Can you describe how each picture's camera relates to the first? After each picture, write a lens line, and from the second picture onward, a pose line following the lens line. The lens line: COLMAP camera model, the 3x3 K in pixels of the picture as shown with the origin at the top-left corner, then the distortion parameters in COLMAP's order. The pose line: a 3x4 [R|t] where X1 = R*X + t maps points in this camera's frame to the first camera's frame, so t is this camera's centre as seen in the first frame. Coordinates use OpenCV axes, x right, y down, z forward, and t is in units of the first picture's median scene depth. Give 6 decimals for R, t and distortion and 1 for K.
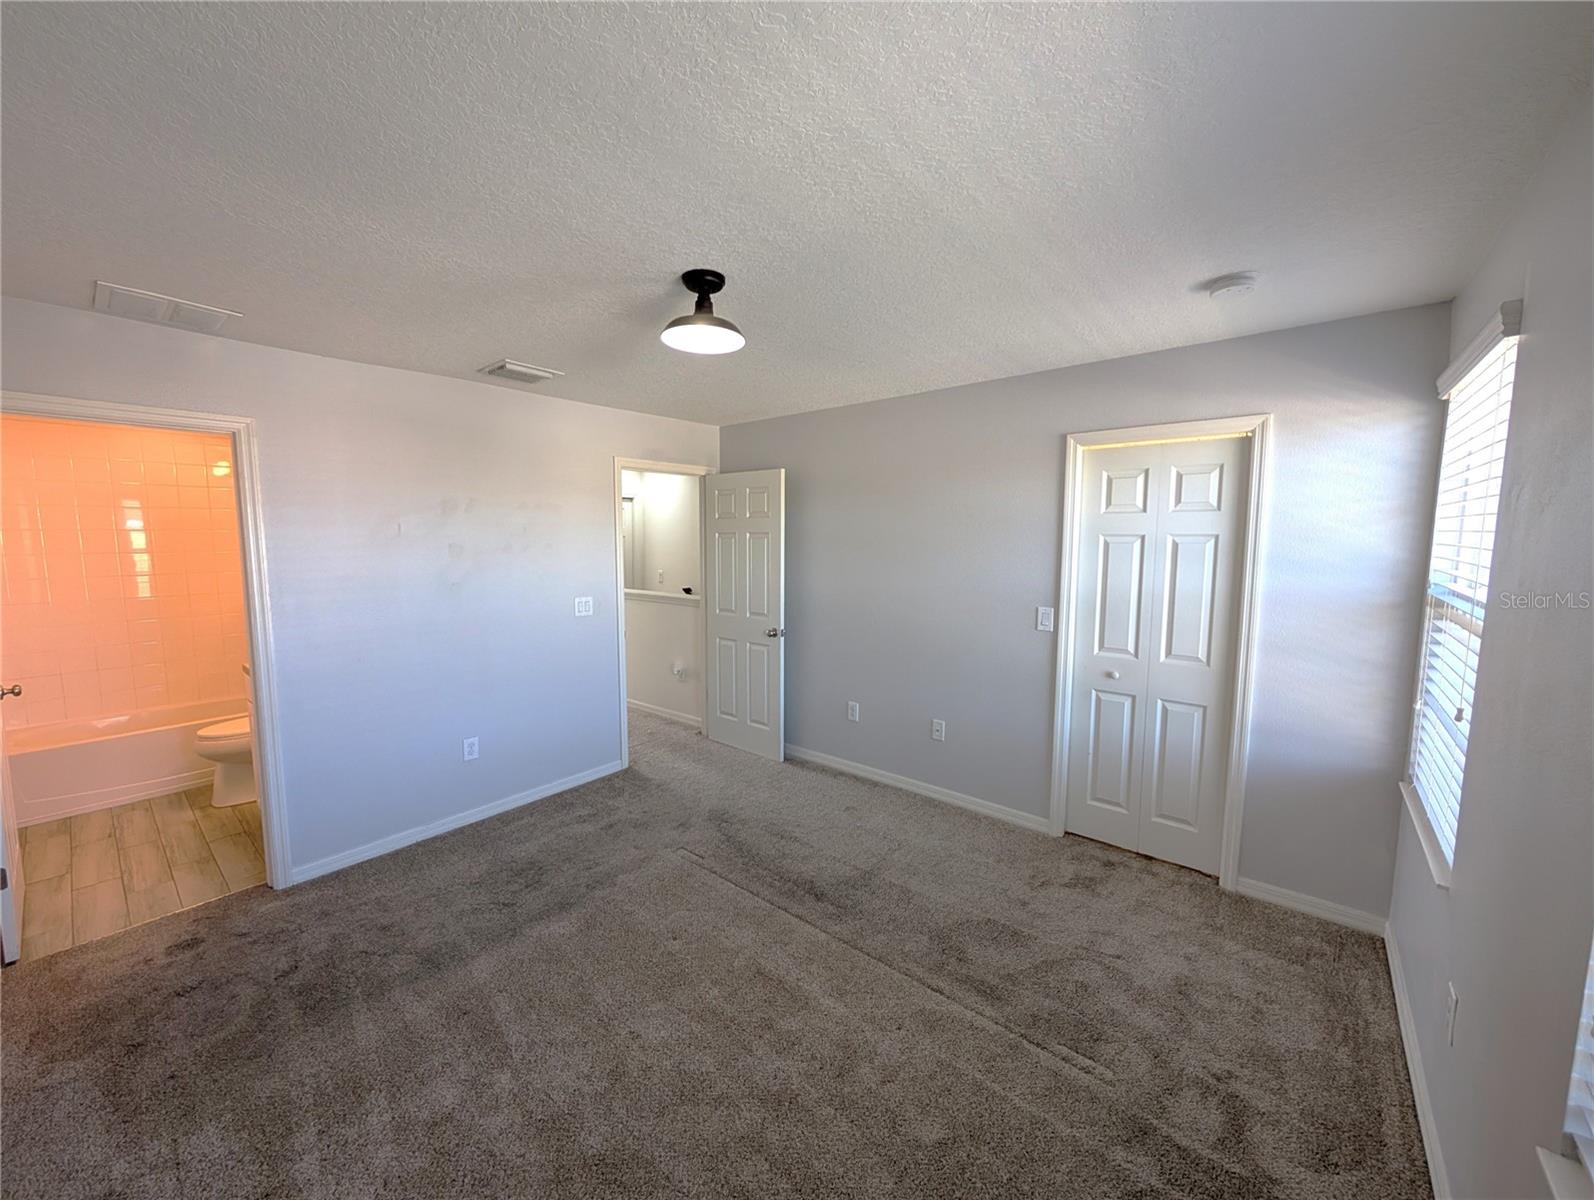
lens RADIAL K [[608.9, 0, 797.9], [0, 608.9, 599.8], [0, 0, 1]] dist [0.015965, 0.000288]
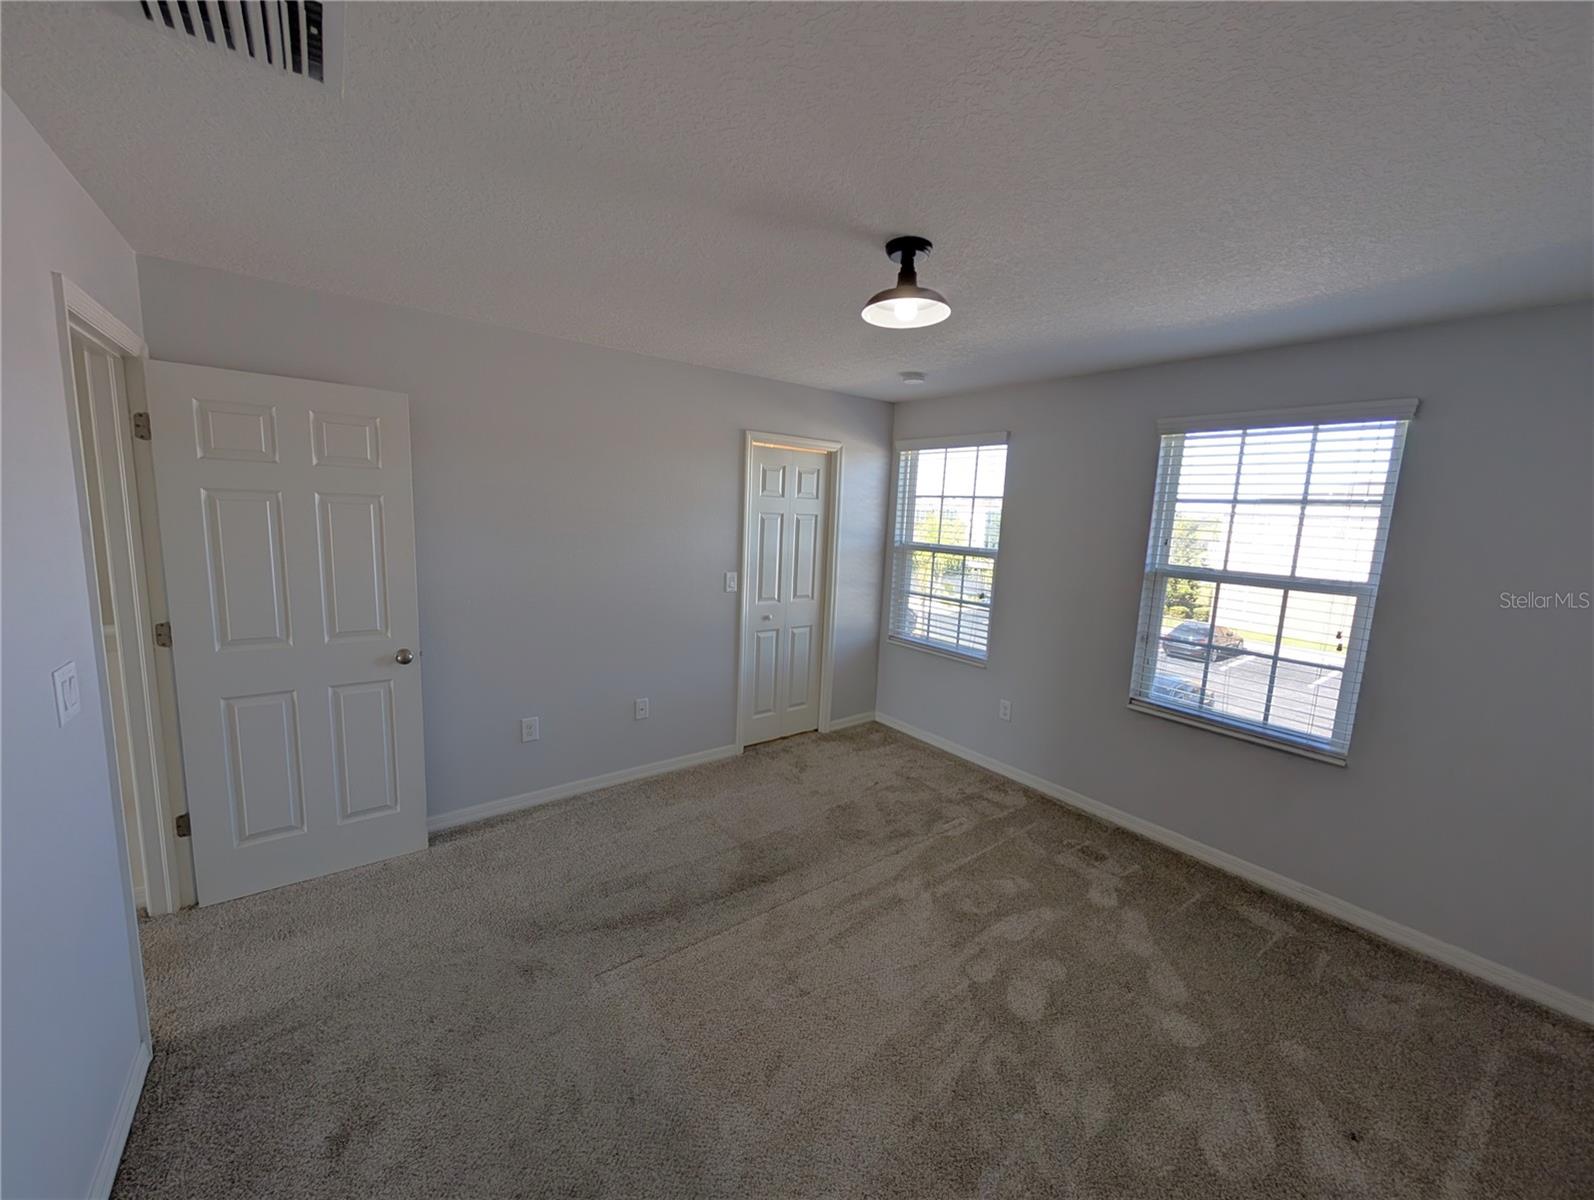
lens RADIAL K [[608.9, 0, 798.0], [0, 608.9, 599.3], [0, 0, 1]] dist [0.015965, 0.000288]
pose [[0.219215, -0.134521, 0.966359, -0.798781], [0.064504, 0.990281, 0.123218, -0.081429], [-0.973542, 0.035322, 0.225762, 0.661975]]
